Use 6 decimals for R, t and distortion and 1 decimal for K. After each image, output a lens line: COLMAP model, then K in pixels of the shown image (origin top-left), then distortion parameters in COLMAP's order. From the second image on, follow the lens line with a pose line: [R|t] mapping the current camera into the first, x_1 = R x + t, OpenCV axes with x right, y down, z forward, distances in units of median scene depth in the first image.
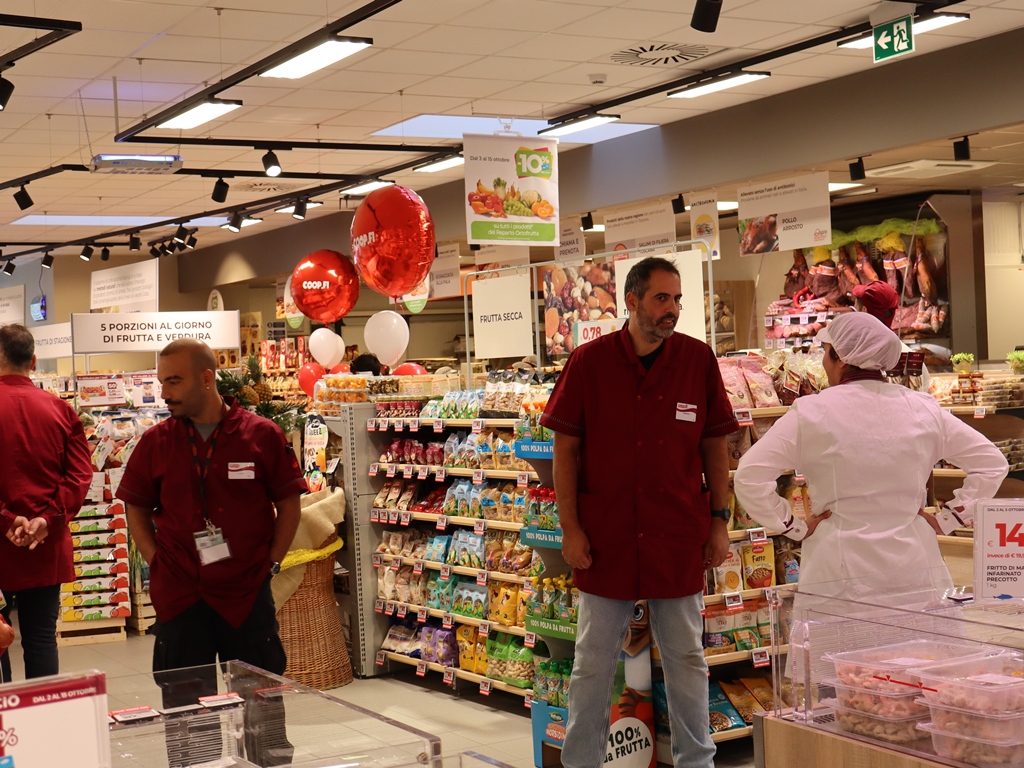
lens RADIAL K [[1608.0, 0, 511.2], [0, 1608.0, 383.4], [0, 0, 1]] dist [-0.025206, 0.000000]
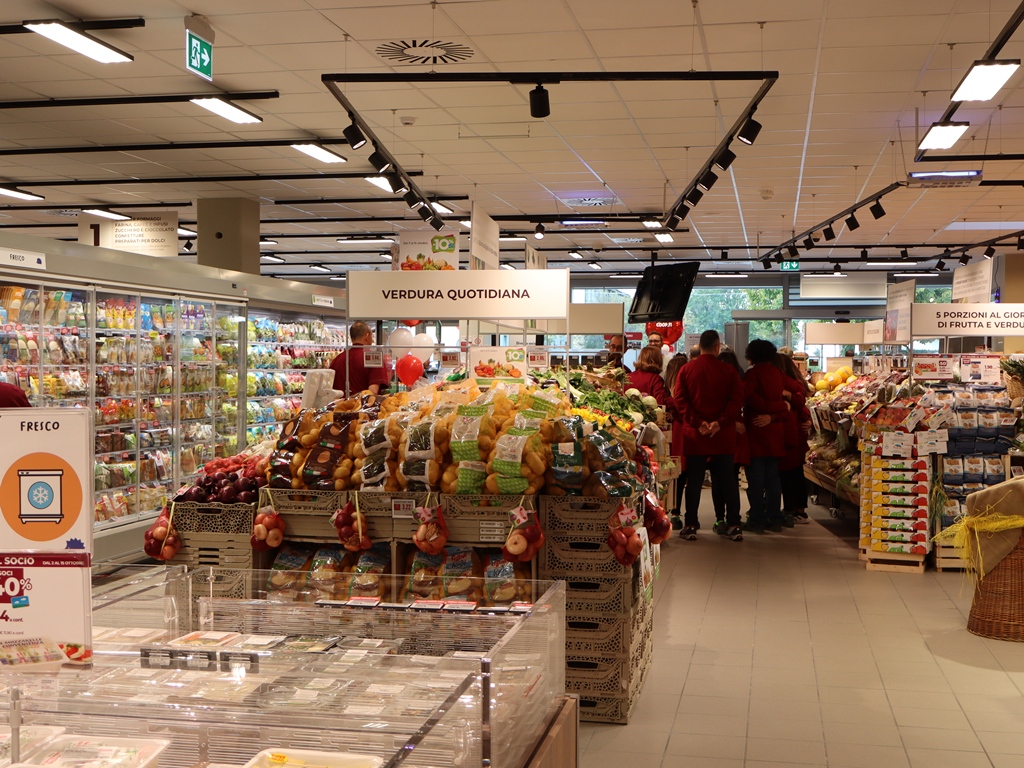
lens RADIAL K [[1271.8, 0, 512.6], [0, 1271.8, 383.8], [0, 0, 1]] dist [0.010047, 0.000000]
pose [[0.748753, 0.060043, -0.660125, 0.154577], [-0.044825, 0.998196, 0.039950, -0.007643], [0.661332, -0.000323, 0.750093, 0.072436]]
